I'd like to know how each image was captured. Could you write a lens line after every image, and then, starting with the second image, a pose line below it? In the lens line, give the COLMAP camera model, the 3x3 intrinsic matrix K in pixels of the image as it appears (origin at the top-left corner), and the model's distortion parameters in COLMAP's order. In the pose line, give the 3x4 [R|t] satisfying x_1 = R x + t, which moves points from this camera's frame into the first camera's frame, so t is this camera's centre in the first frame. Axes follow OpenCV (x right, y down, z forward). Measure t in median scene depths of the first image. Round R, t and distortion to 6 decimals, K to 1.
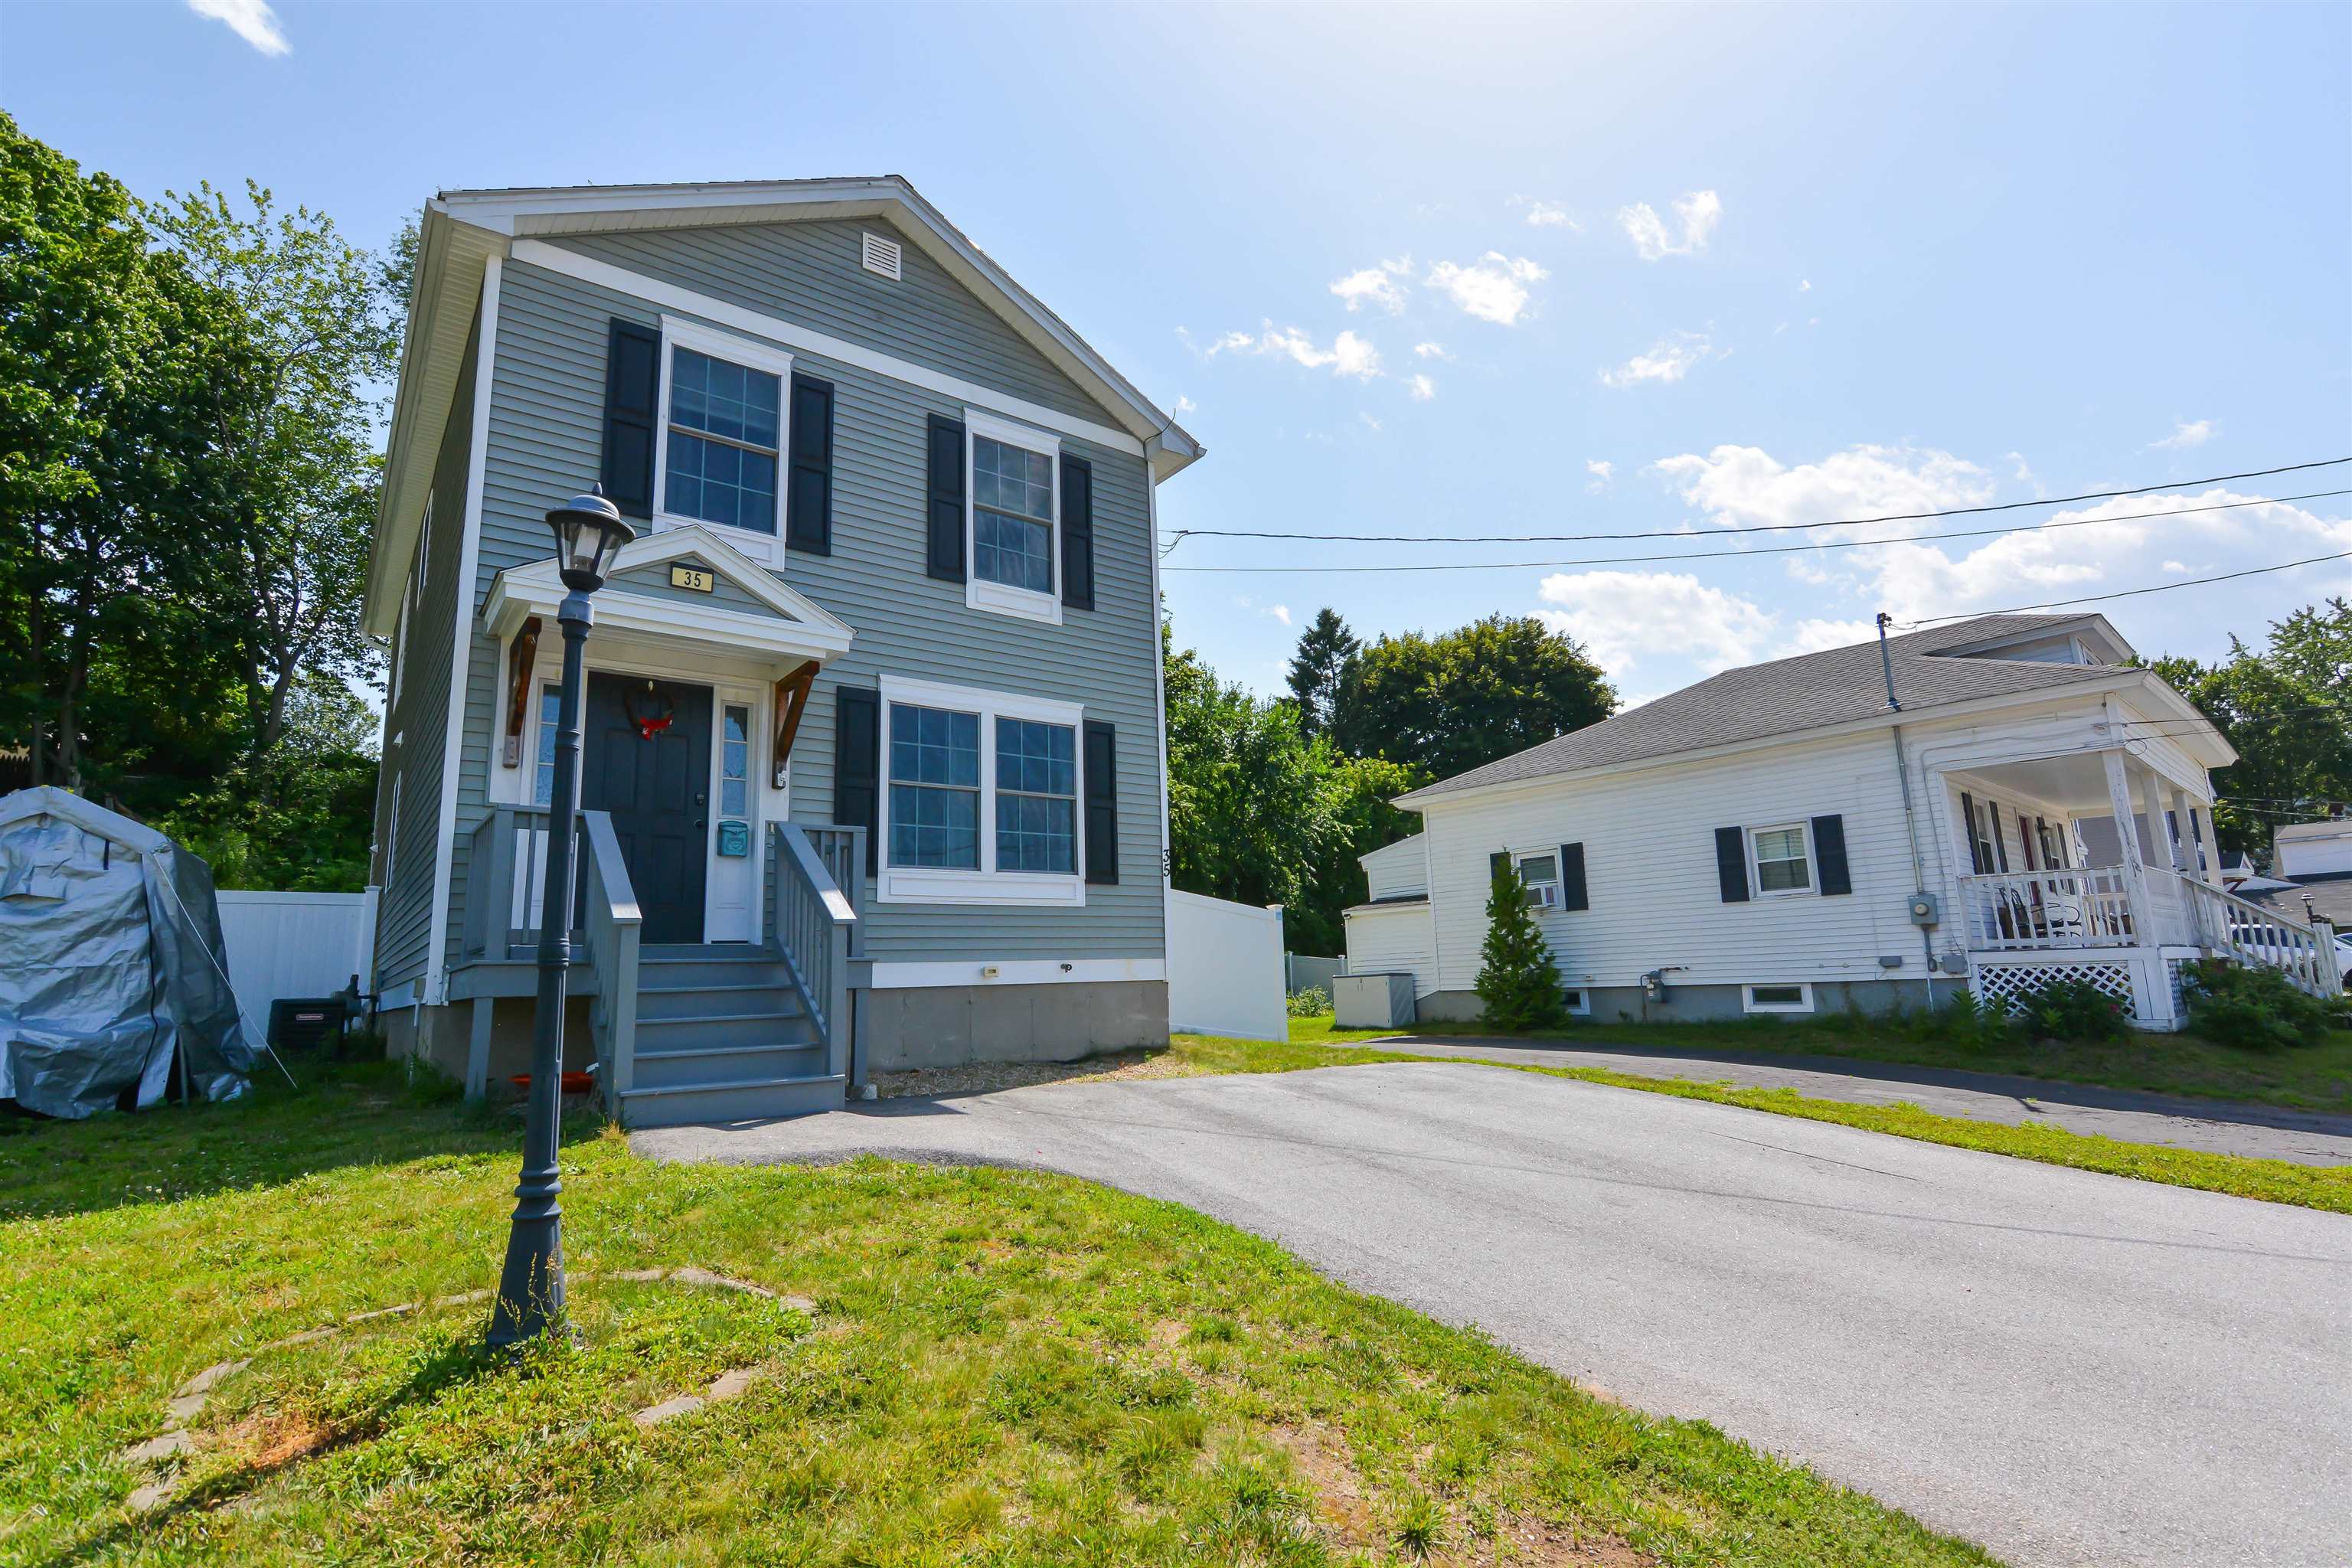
lens RADIAL K [[1117.7, 0, 1178.2], [0, 1117.7, 790.4], [0, 0, 1]] dist [0.010226, -0.010000]
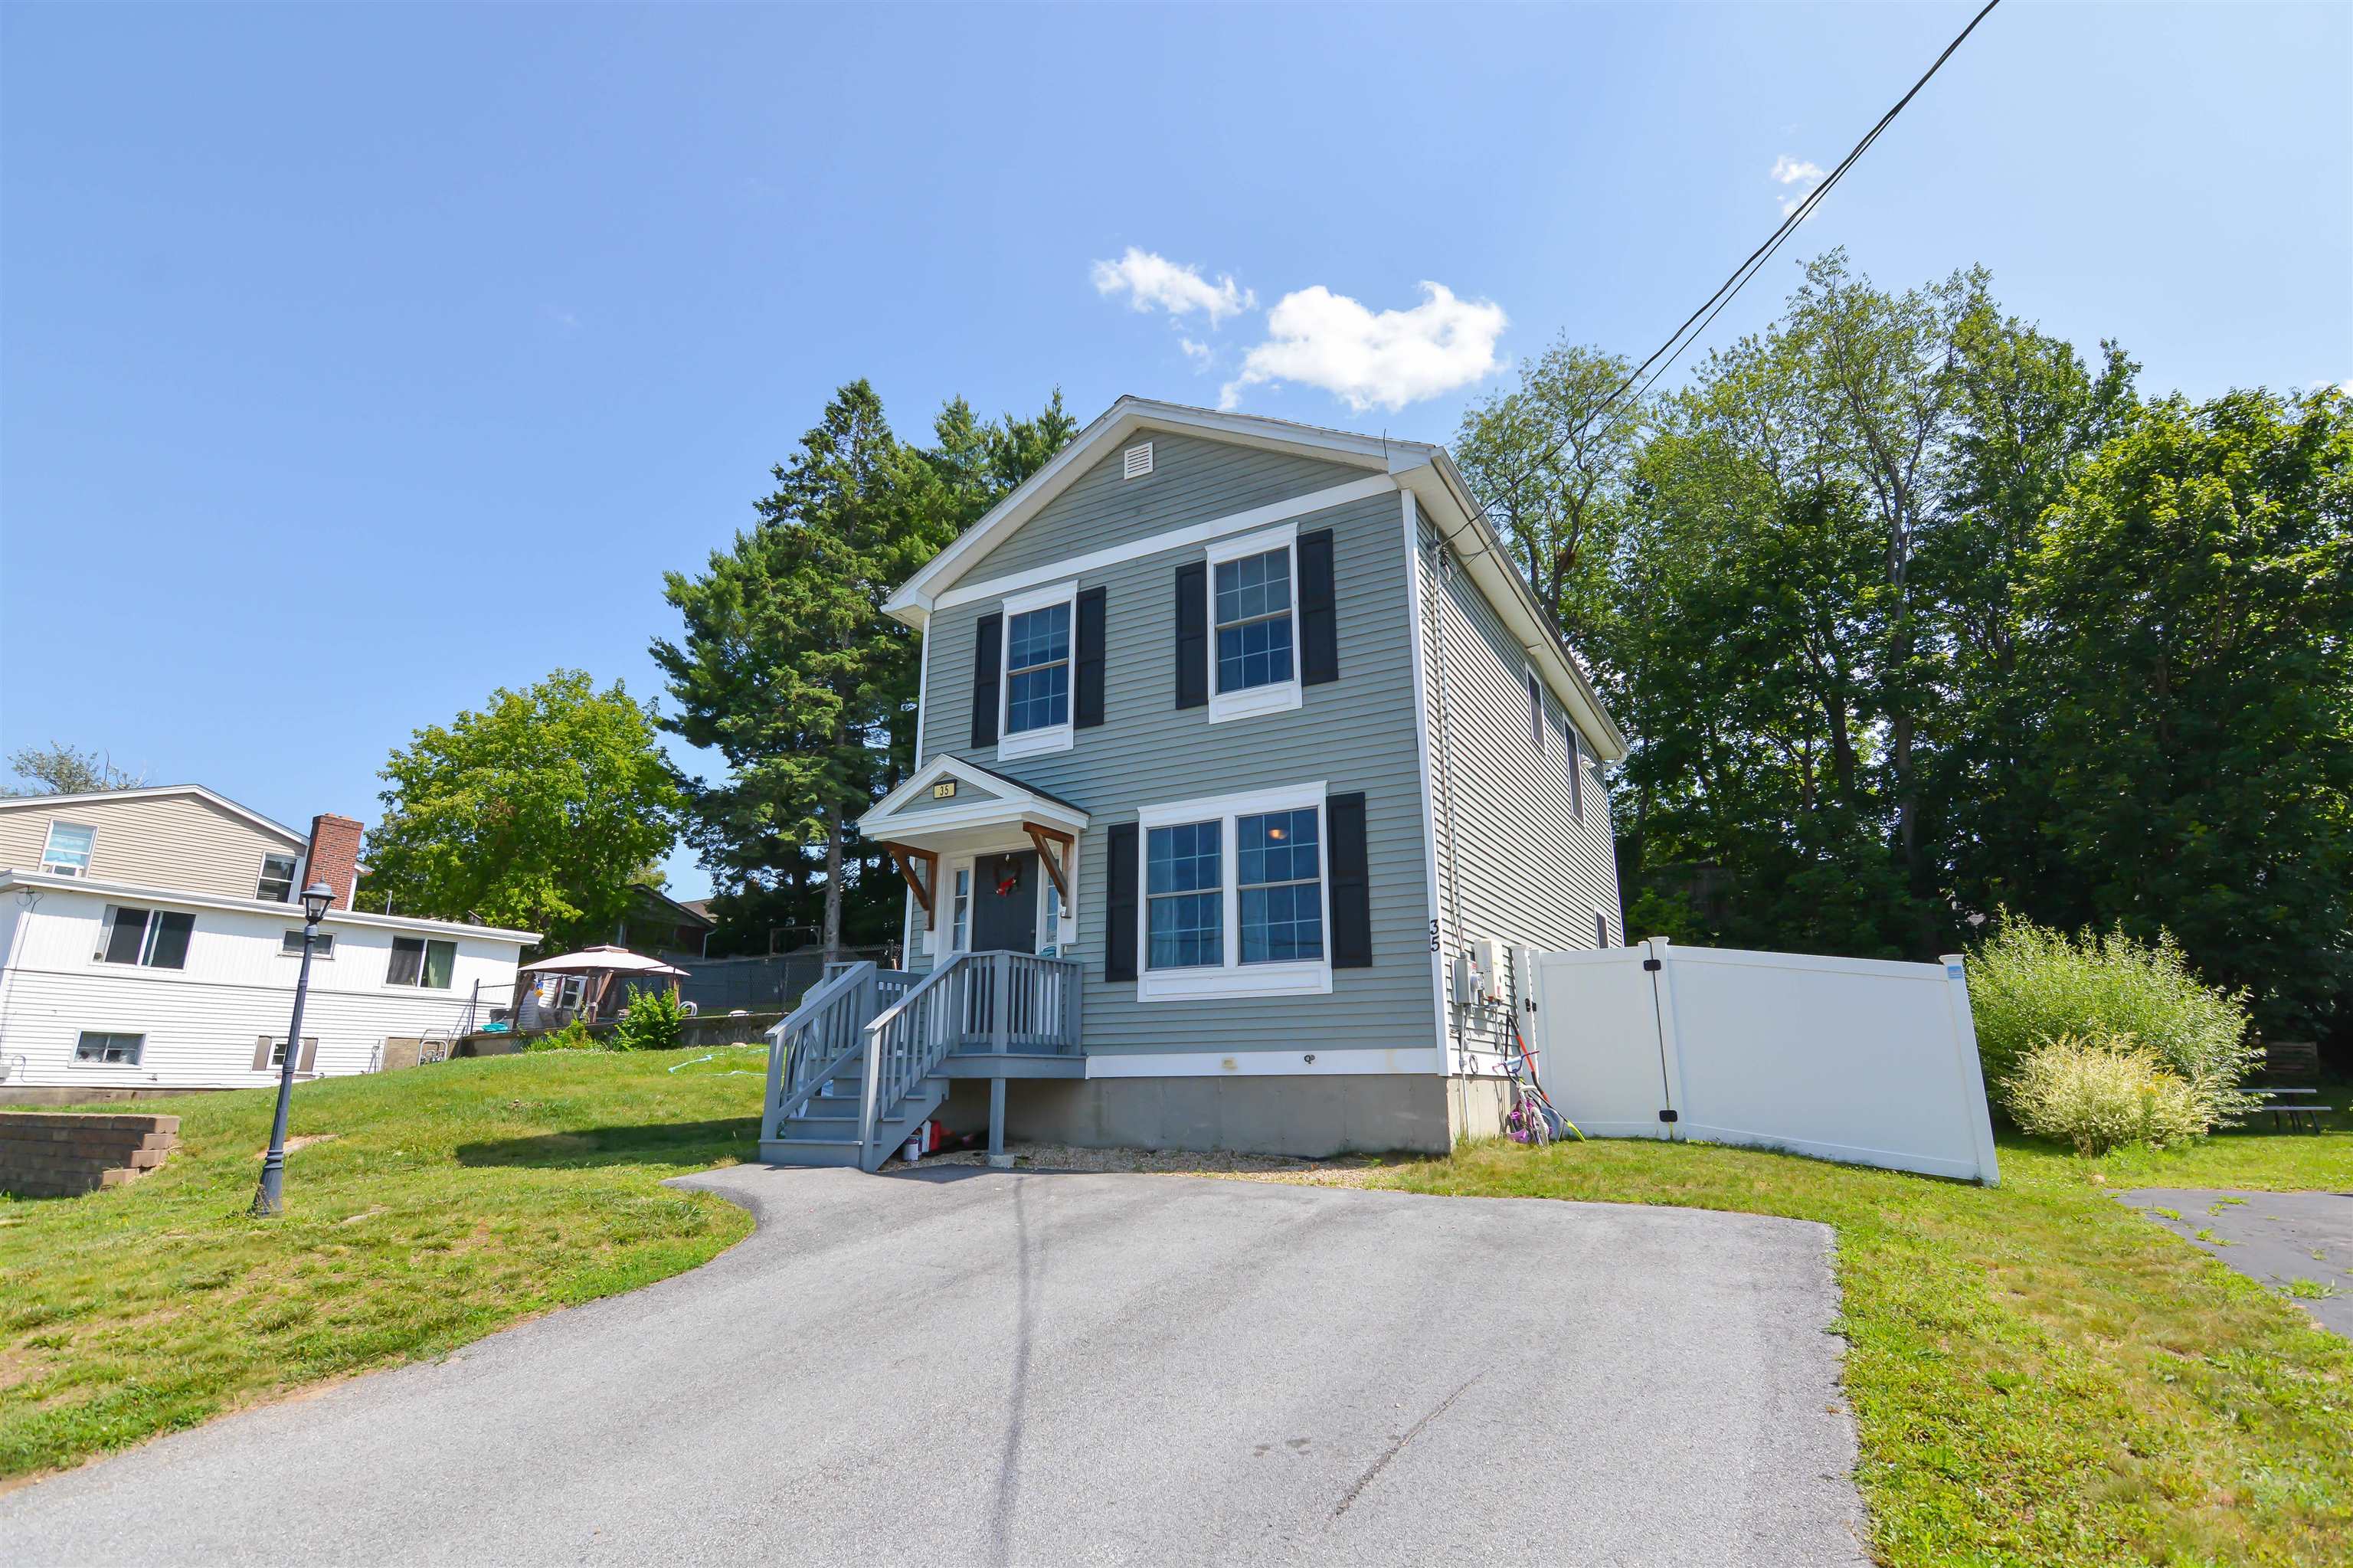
lens RADIAL K [[1147.8, 0, 1183.2], [0, 1147.8, 789.8], [0, 0, 1]] dist [0.011414, -0.011488]
pose [[0.393435, -0.203286, -0.896595, 0.815461], [0.148244, 0.976513, -0.156355, 0.072478], [0.907322, -0.071399, 0.414330, 0.519030]]
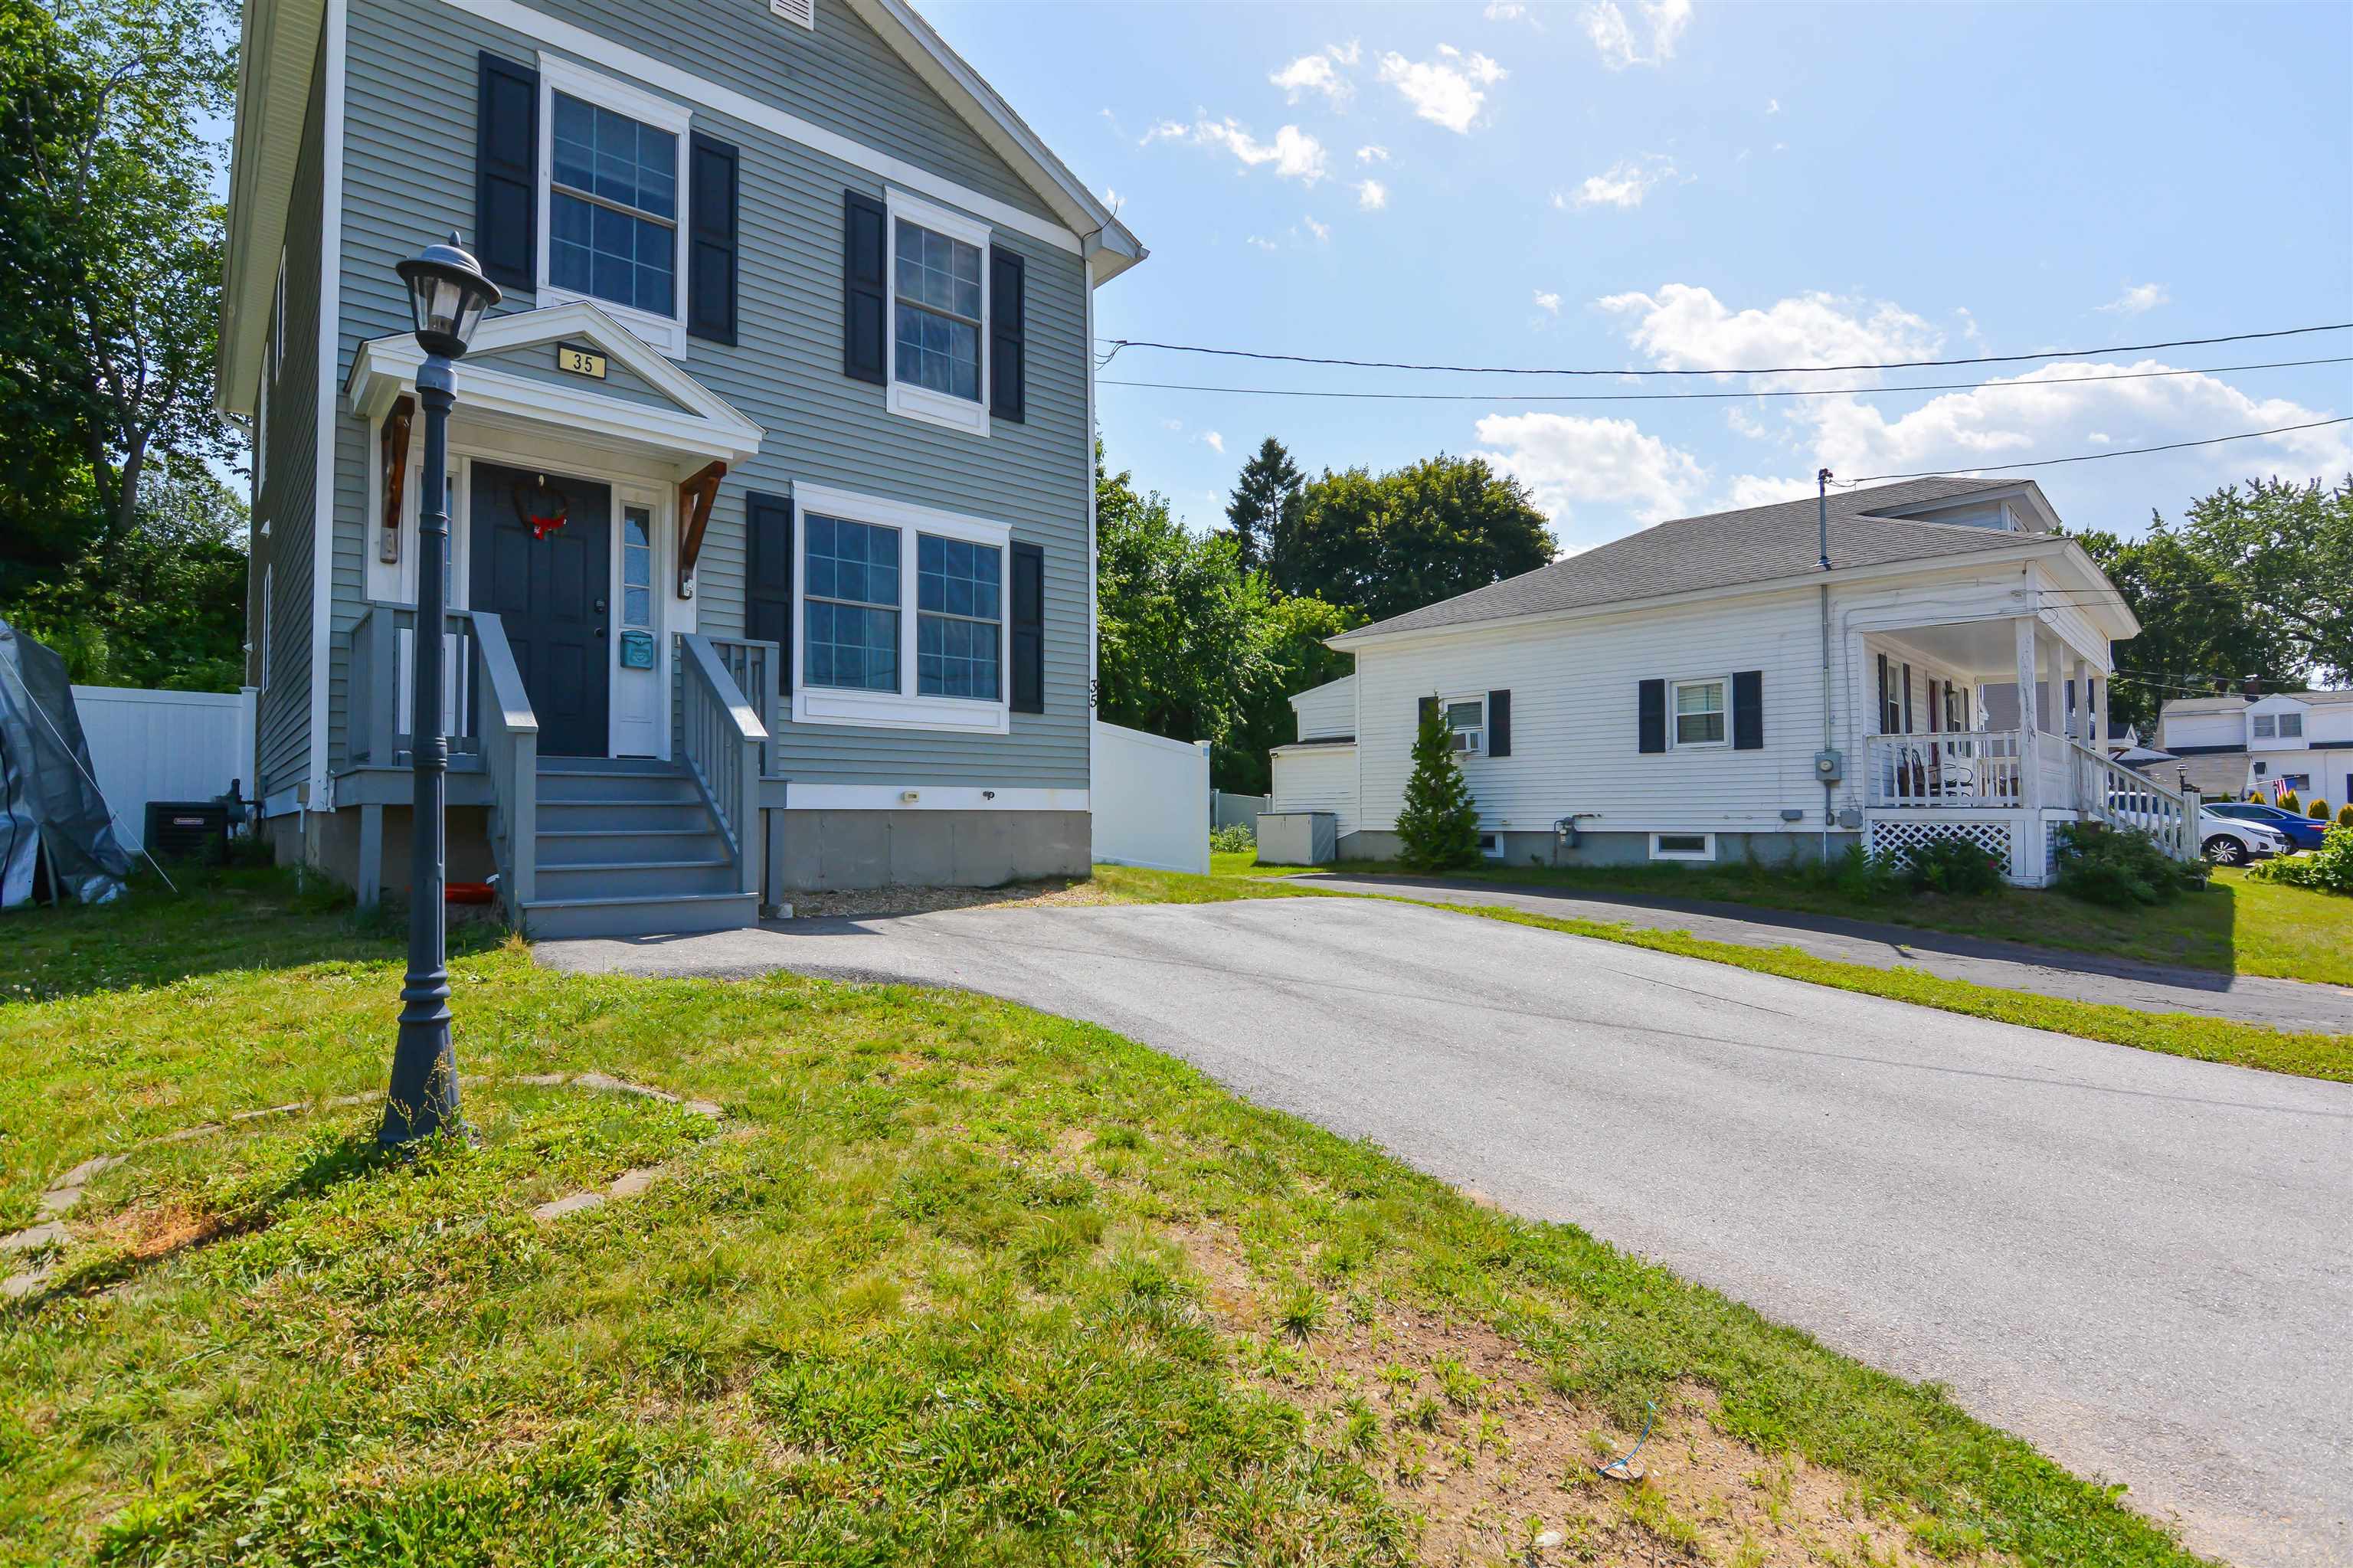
lens RADIAL K [[1125.0, 0, 1176.2], [0, 1125.0, 787.7], [0, 0, 1]] dist [0.012537, -0.011444]
pose [[0.997663, 0.030662, 0.061067, 0.004710], [-0.039049, 0.989201, 0.141271, 0.005002], [-0.056076, -0.143326, 0.988086, 0.006375]]
